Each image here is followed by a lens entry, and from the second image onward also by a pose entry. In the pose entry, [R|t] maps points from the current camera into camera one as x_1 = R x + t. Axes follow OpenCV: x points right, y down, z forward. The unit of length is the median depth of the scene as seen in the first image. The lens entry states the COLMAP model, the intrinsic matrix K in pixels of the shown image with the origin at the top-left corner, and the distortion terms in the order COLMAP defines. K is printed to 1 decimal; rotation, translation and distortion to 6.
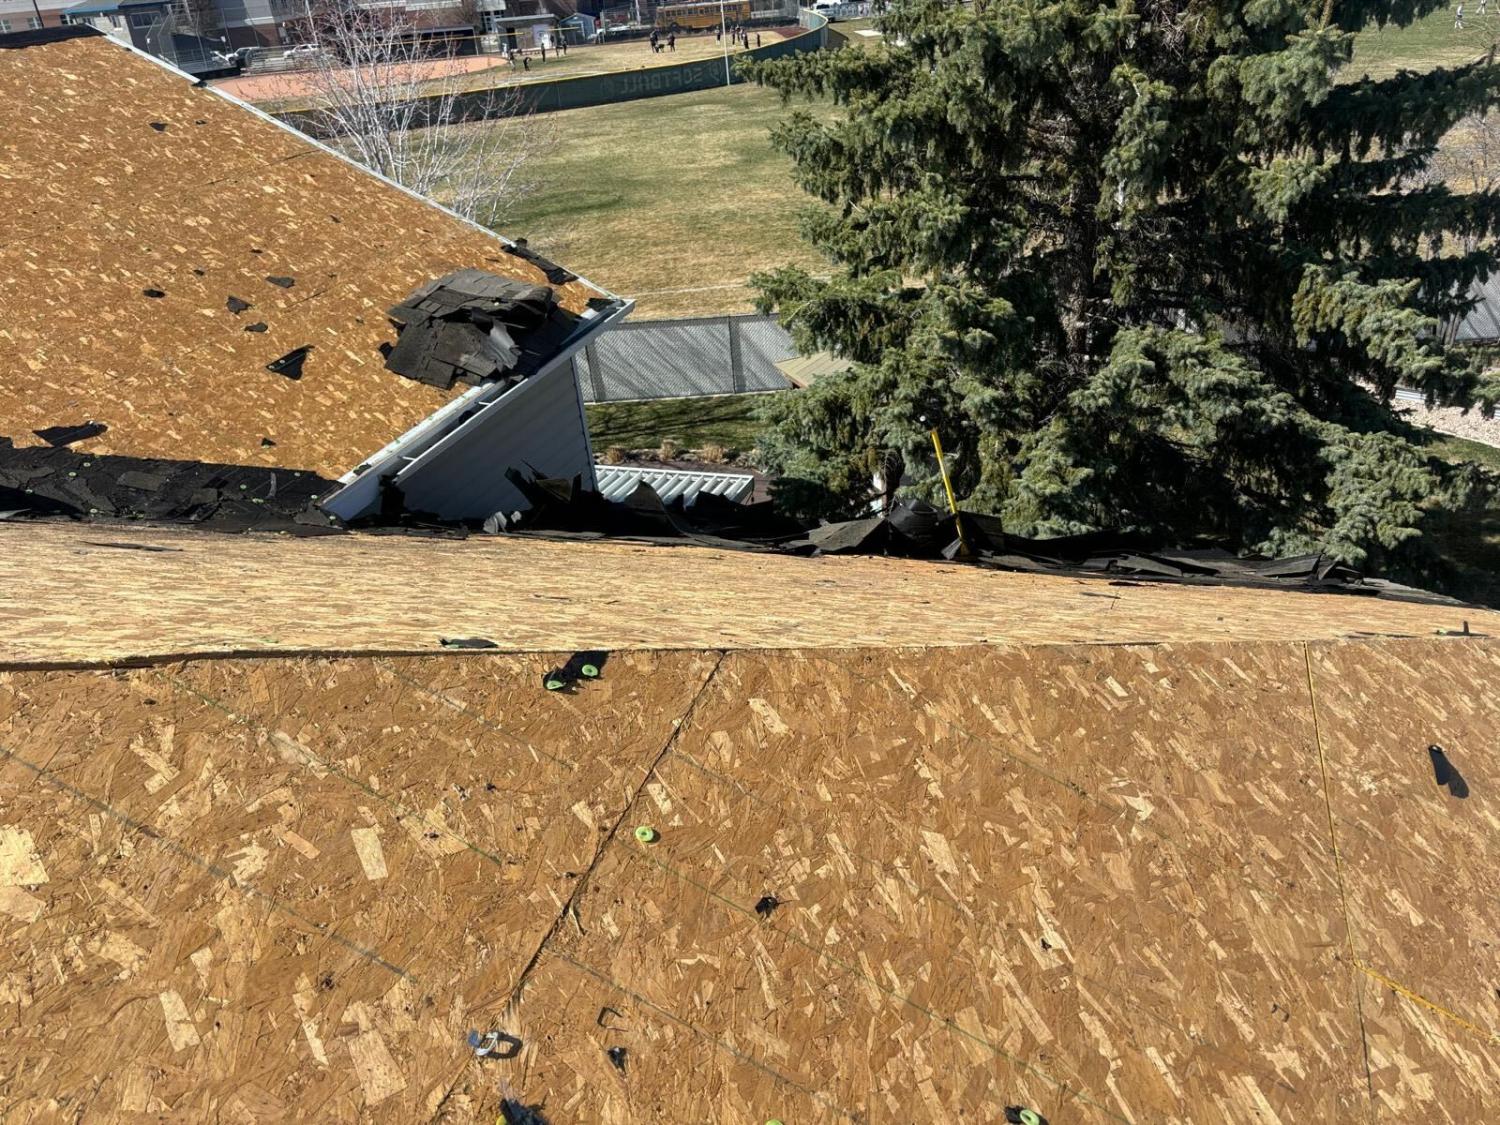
lens RADIAL K [[1137.1, 0, 762.1], [0, 1137.1, 566.8], [0, 0, 1]] dist [0.035567, -0.042361]
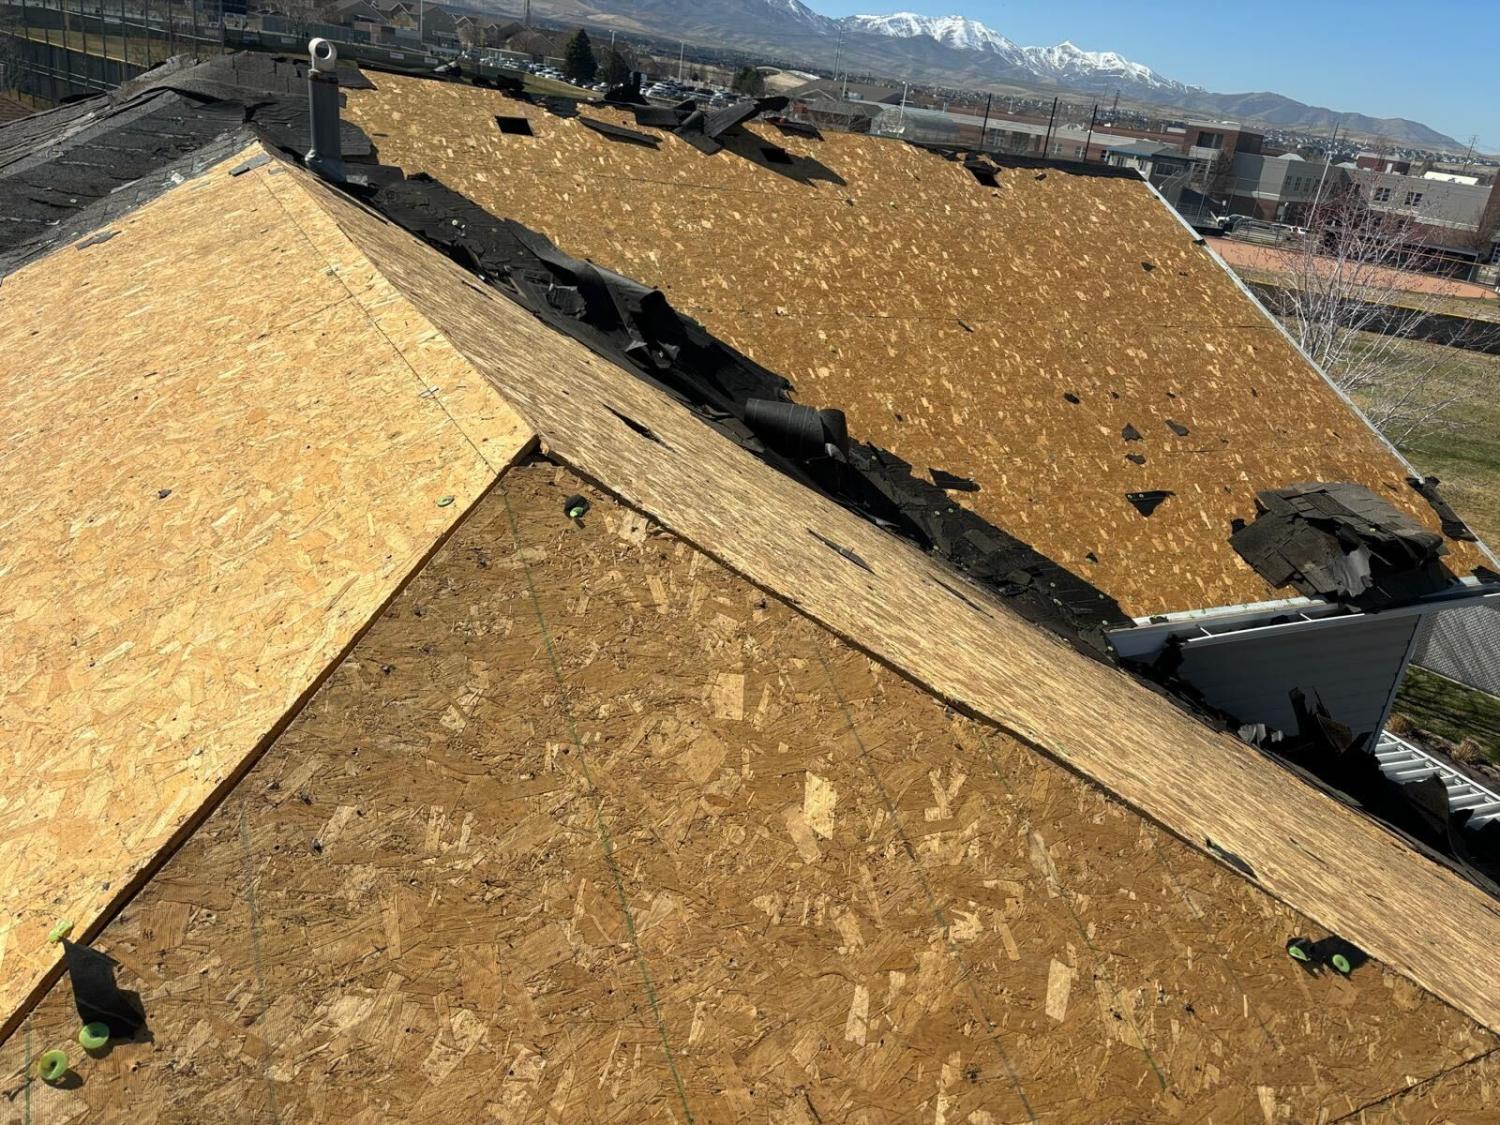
lens RADIAL K [[1134.9, 0, 759.3], [0, 1134.9, 555.5], [0, 0, 1]] dist [0.029409, -0.032363]
pose [[0.687451, 0.423193, -0.590186, -0.022229], [-0.499357, 0.865520, 0.038968, 0.002395], [0.527308, 0.267925, 0.806326, -0.014082]]
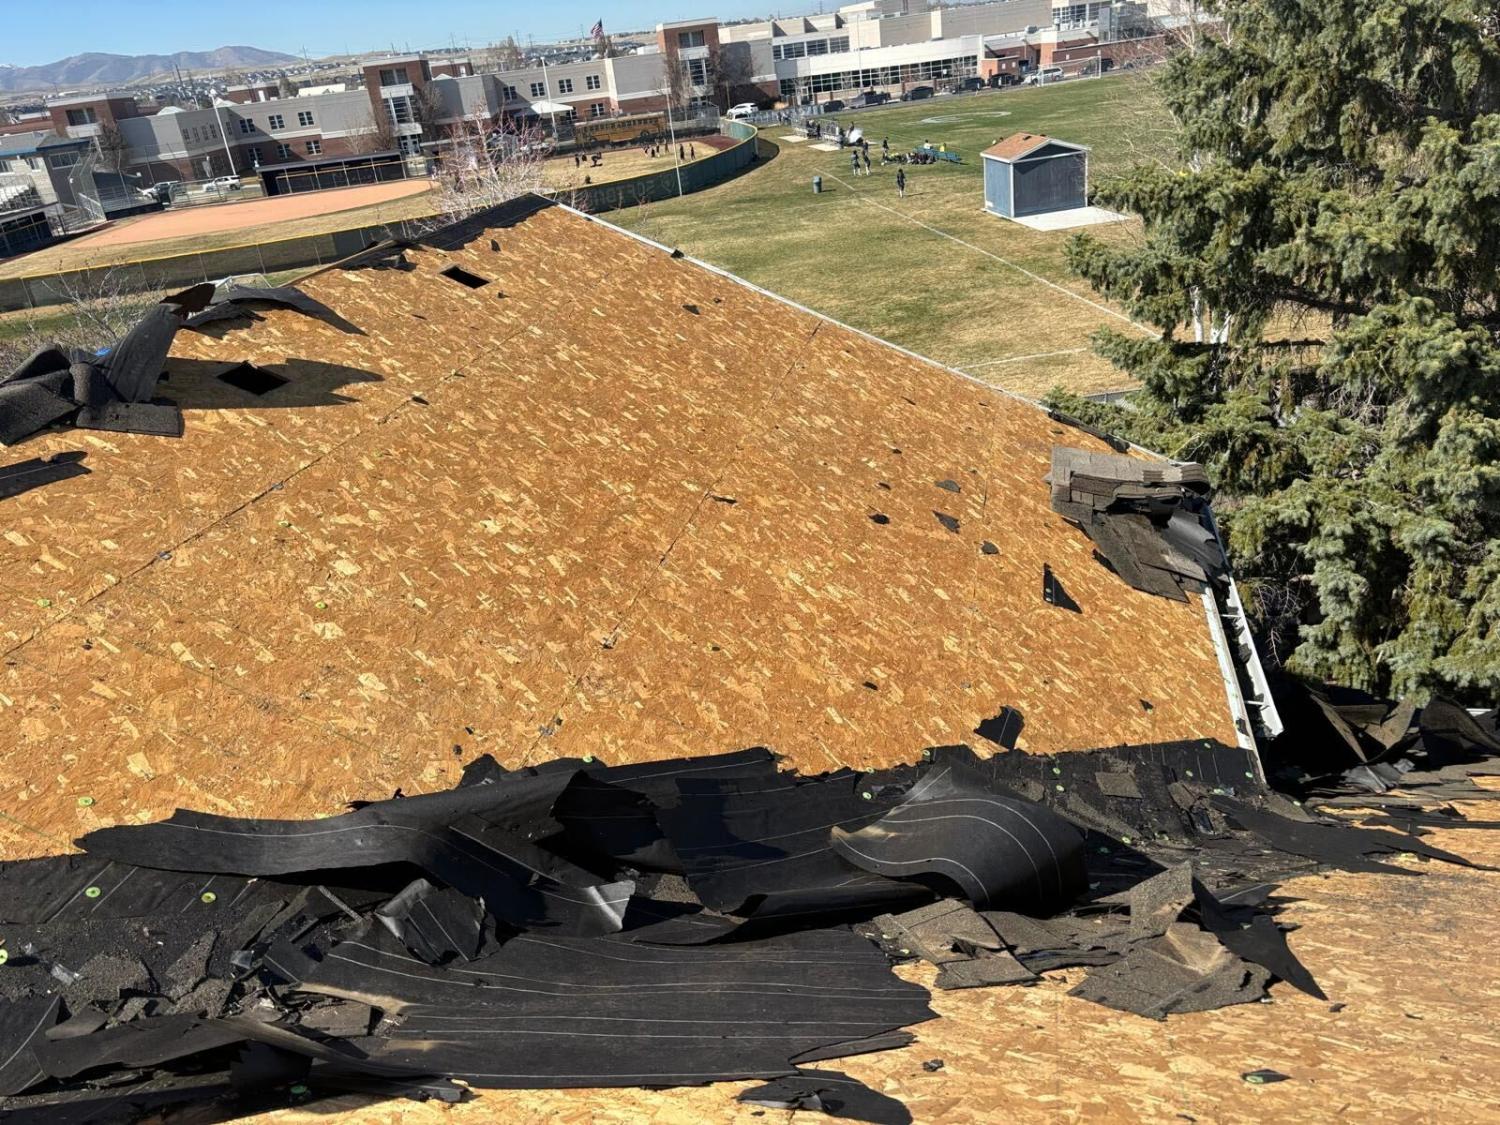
lens RADIAL K [[1143.2, 0, 750.0], [0, 1143.2, 562.5], [0, 0, 1]] dist [0.024259, -0.010134]
pose [[0.995936, -0.071023, 0.055388, -0.733543], [0.075404, 0.993816, -0.081506, -0.161163], [-0.049257, 0.085352, 0.995133, 0.205533]]
